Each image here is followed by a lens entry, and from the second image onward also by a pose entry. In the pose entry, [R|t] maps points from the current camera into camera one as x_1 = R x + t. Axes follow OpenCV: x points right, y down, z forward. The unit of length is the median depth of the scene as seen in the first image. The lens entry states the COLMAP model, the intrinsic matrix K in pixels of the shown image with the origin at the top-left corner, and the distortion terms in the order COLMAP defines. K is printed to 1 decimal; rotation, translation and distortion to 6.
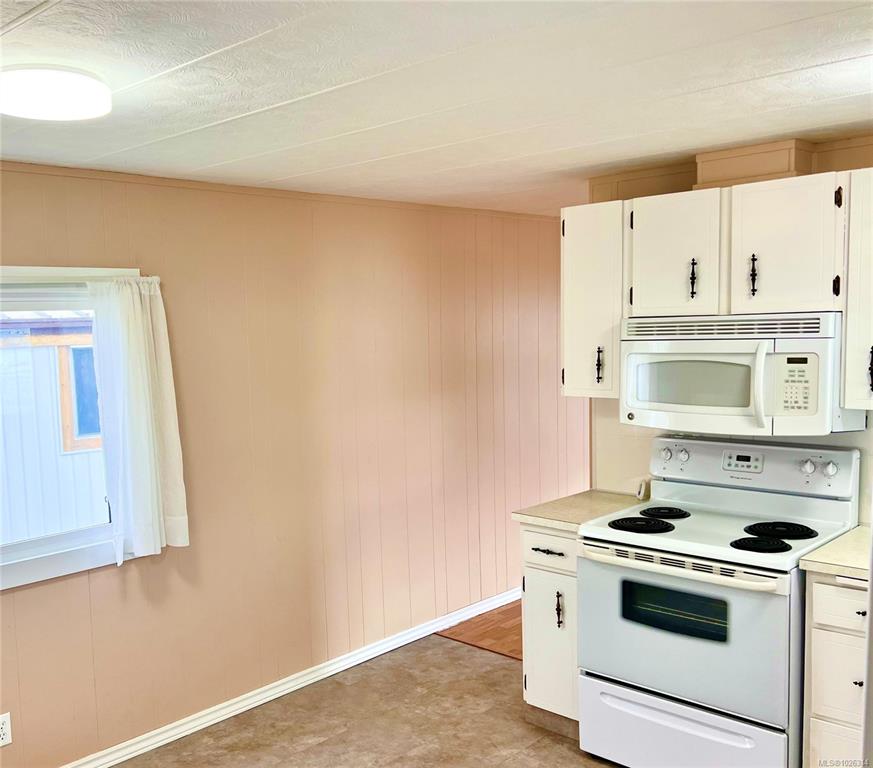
lens RADIAL K [[889.8, 0, 348.5], [0, 889.8, 412.7], [0, 0, 1]] dist [0.022225, -0.000564]
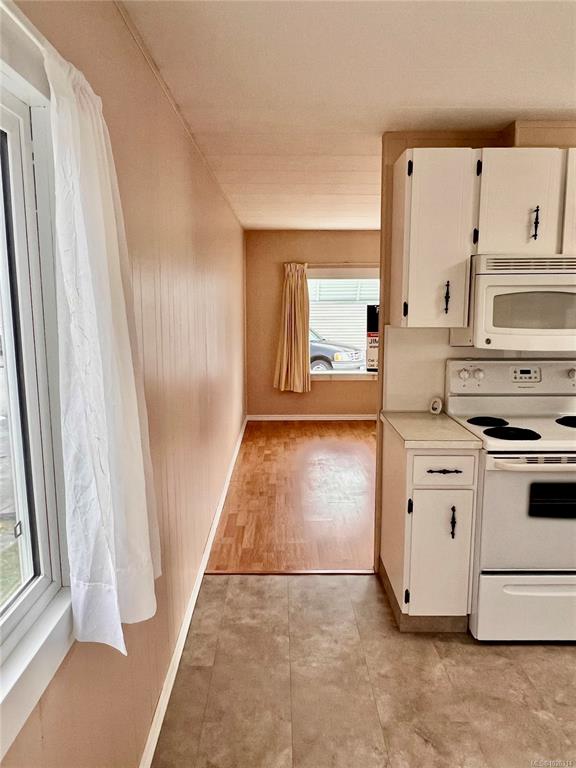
lens RADIAL K [[565.8, 0, 284.2], [0, 565.8, 386.7], [0, 0, 1]] dist [0.000477, -0.001481]
pose [[0.695692, -0.079240, 0.713956, -0.415516], [0.052984, 0.996850, 0.059010, 0.005961], [-0.716383, -0.003225, 0.697699, 0.724000]]
